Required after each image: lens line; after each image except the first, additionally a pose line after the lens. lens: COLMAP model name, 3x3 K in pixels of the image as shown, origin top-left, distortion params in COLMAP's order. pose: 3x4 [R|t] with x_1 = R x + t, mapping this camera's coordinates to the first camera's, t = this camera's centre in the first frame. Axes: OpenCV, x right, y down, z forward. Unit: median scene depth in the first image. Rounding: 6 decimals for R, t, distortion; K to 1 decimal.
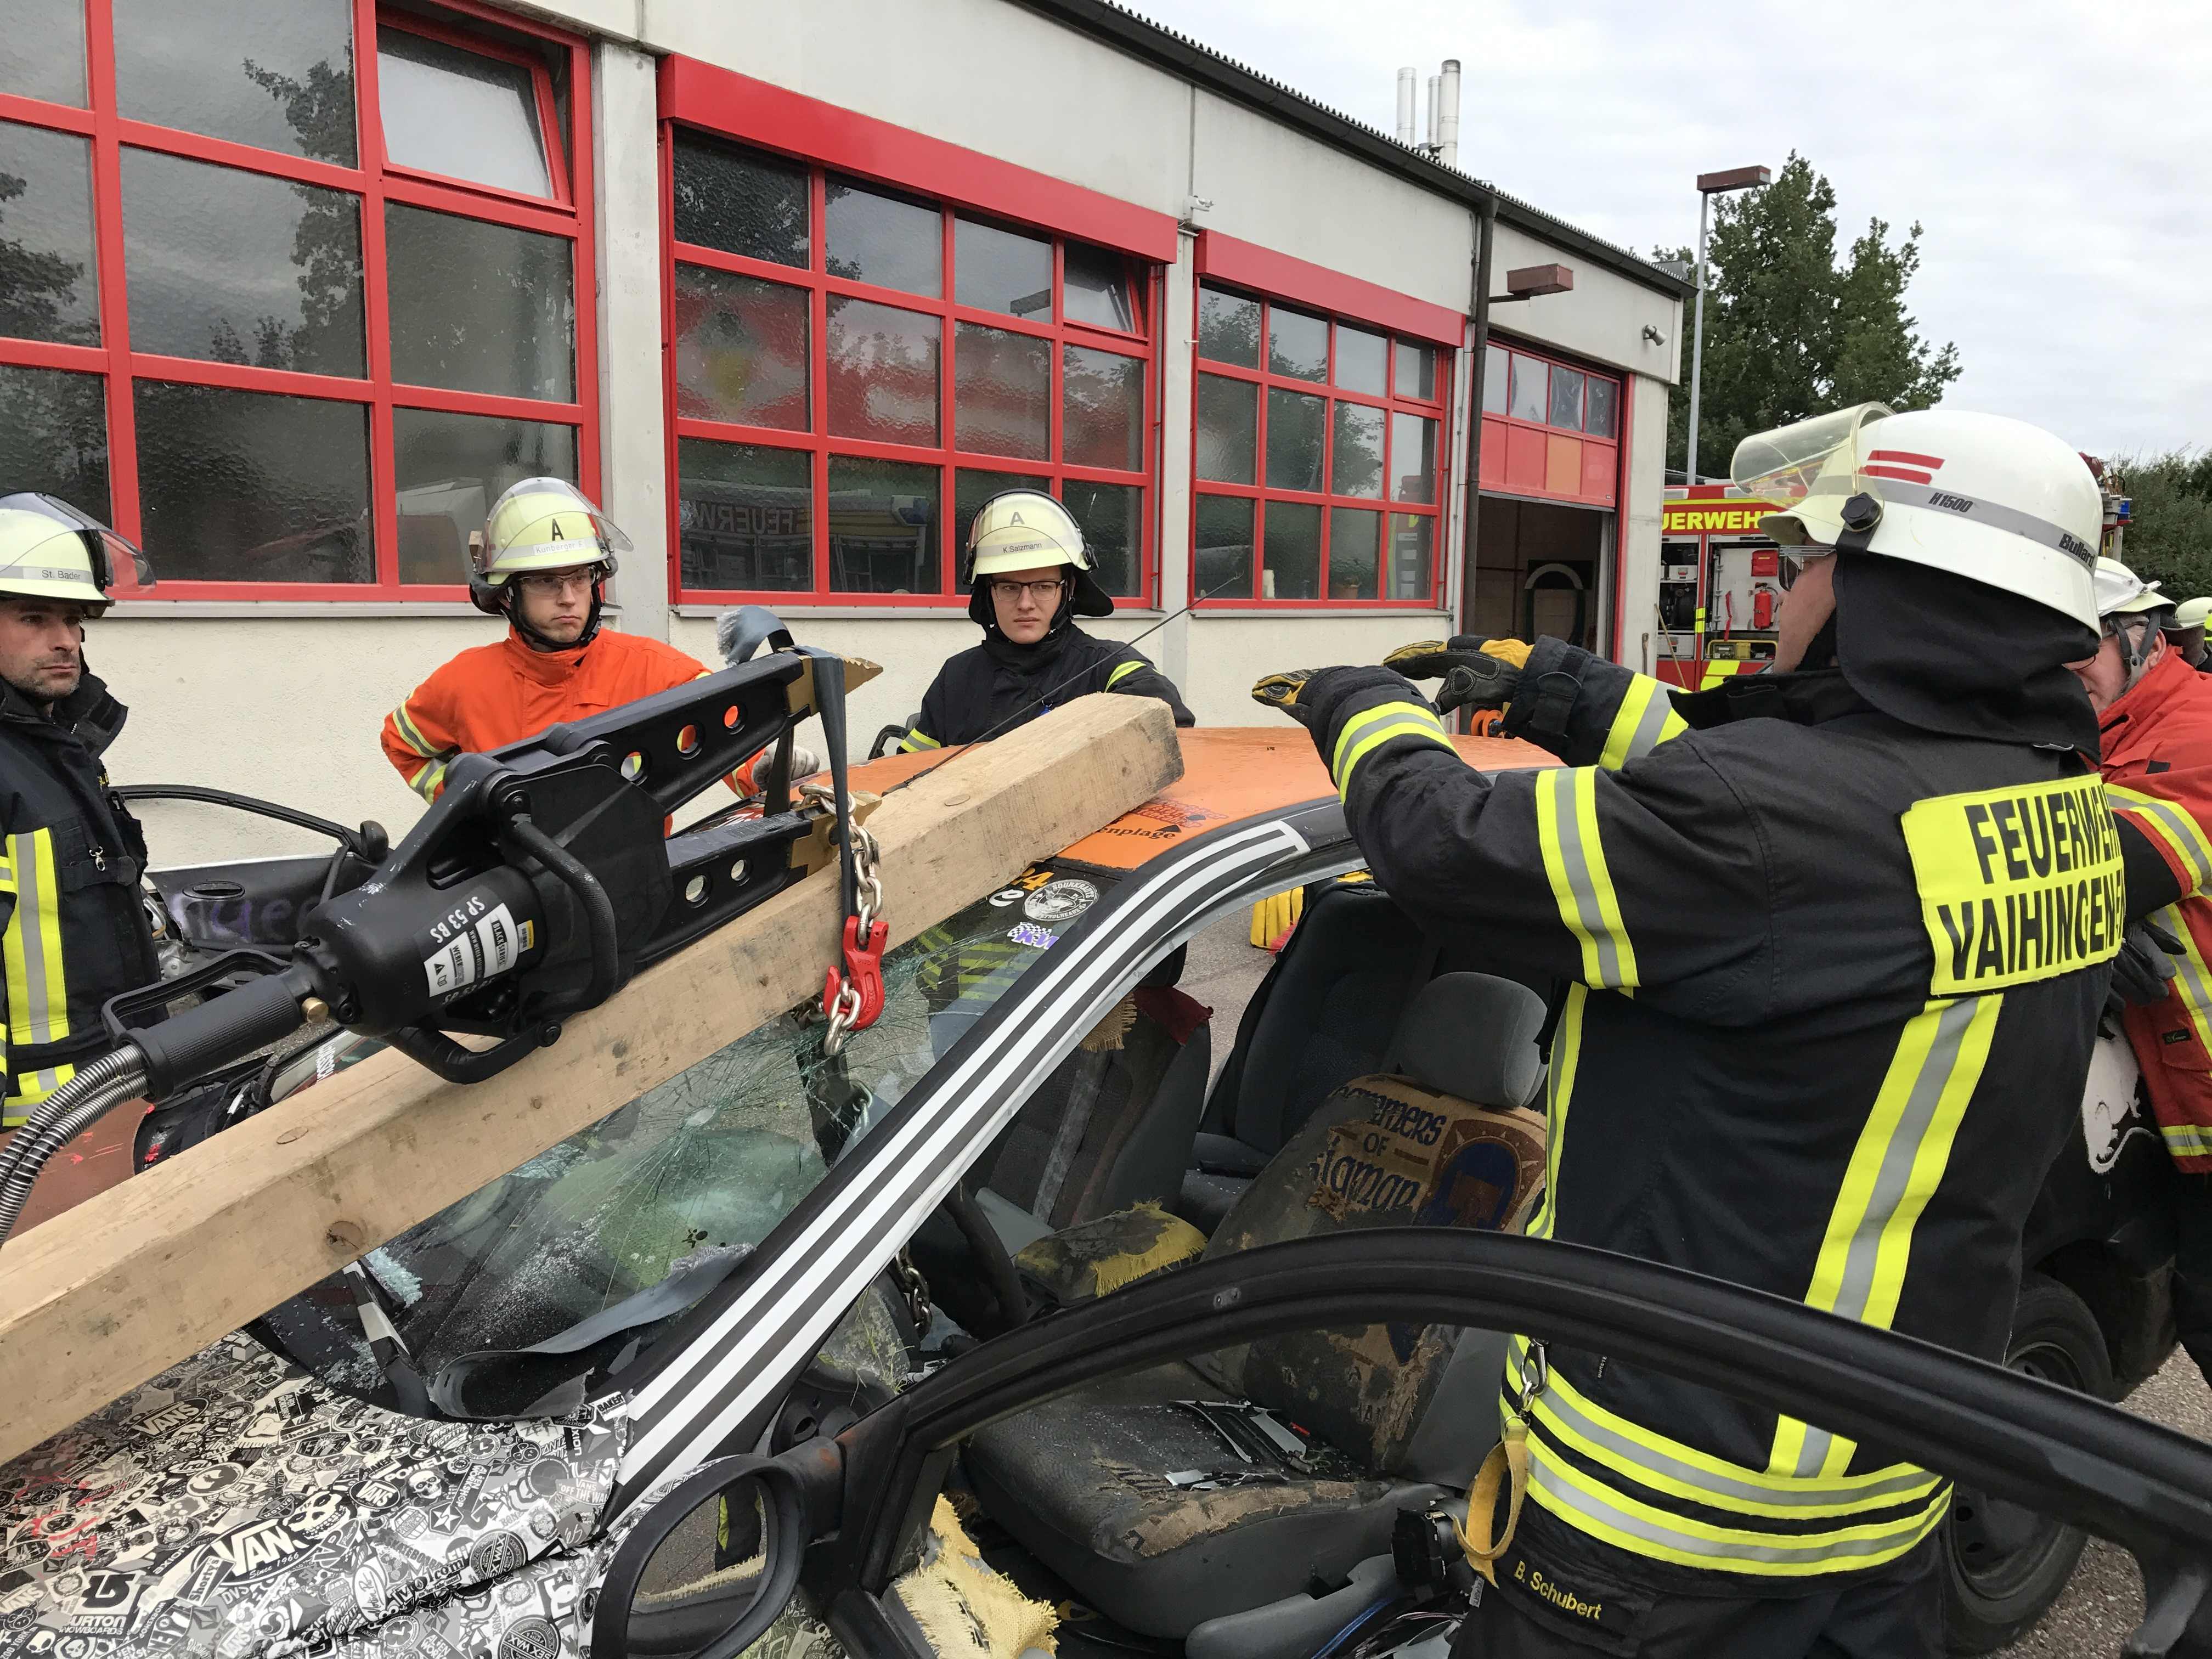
lens RADIAL K [[1807.9, 0, 1106.0], [0, 1807.9, 829.5], [0, 0, 1]] dist [0.020317, -0.011889]
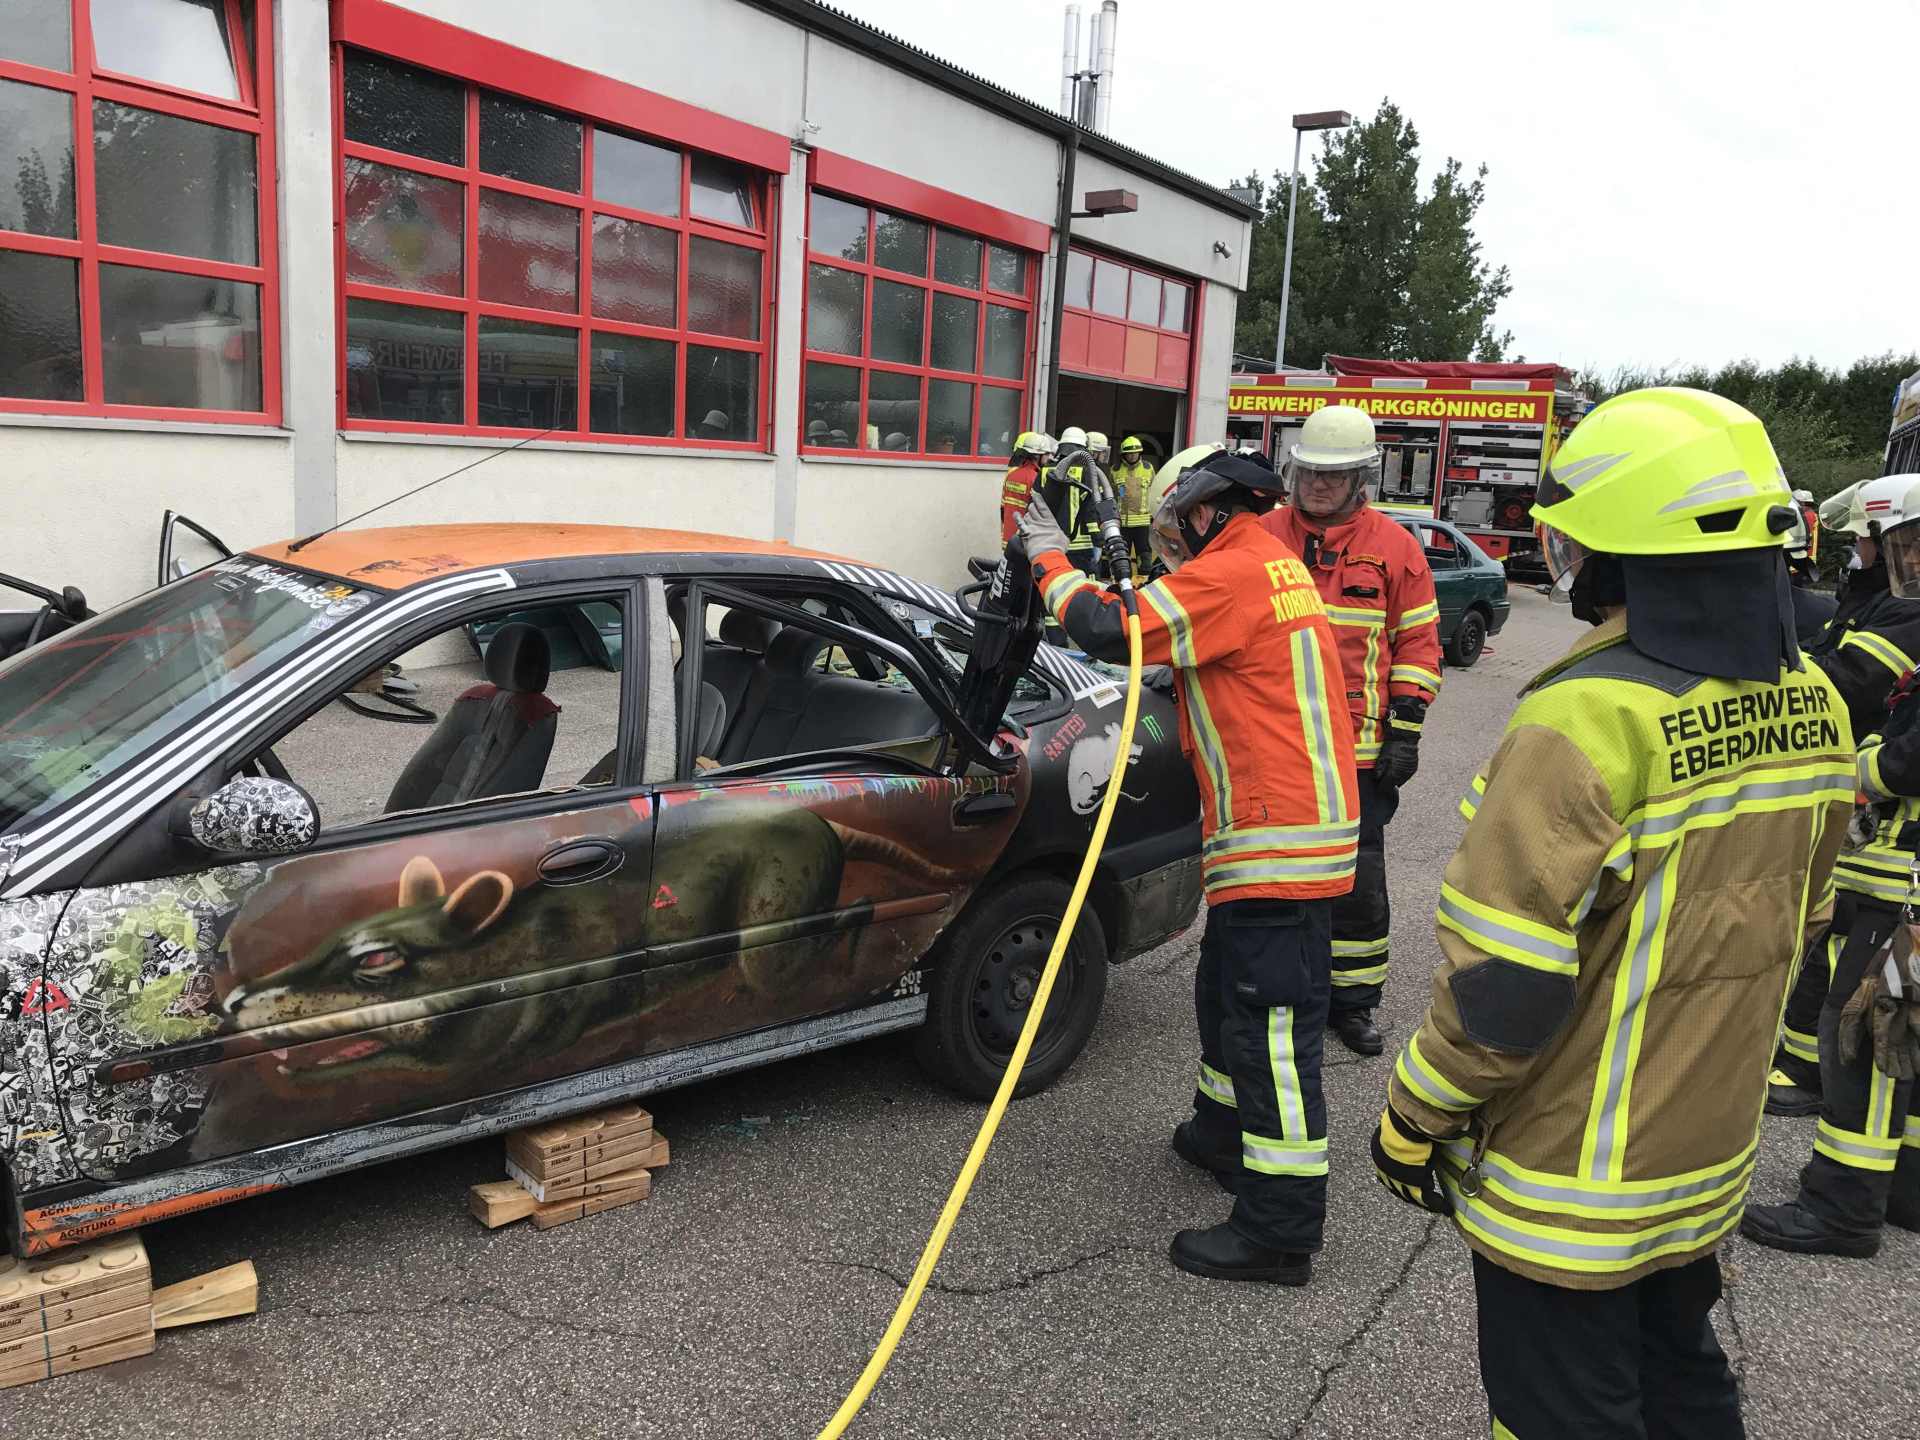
lens RADIAL K [[1569.2, 0, 960.0], [0, 1569.2, 720.0], [0, 0, 1]] dist [0.020317, -0.011889]
pose [[0.996492, 0.031470, 0.077549, 0.063092], [-0.034783, 0.998522, 0.041757, 0.009480], [-0.076121, -0.044308, 0.996114, -0.077362]]
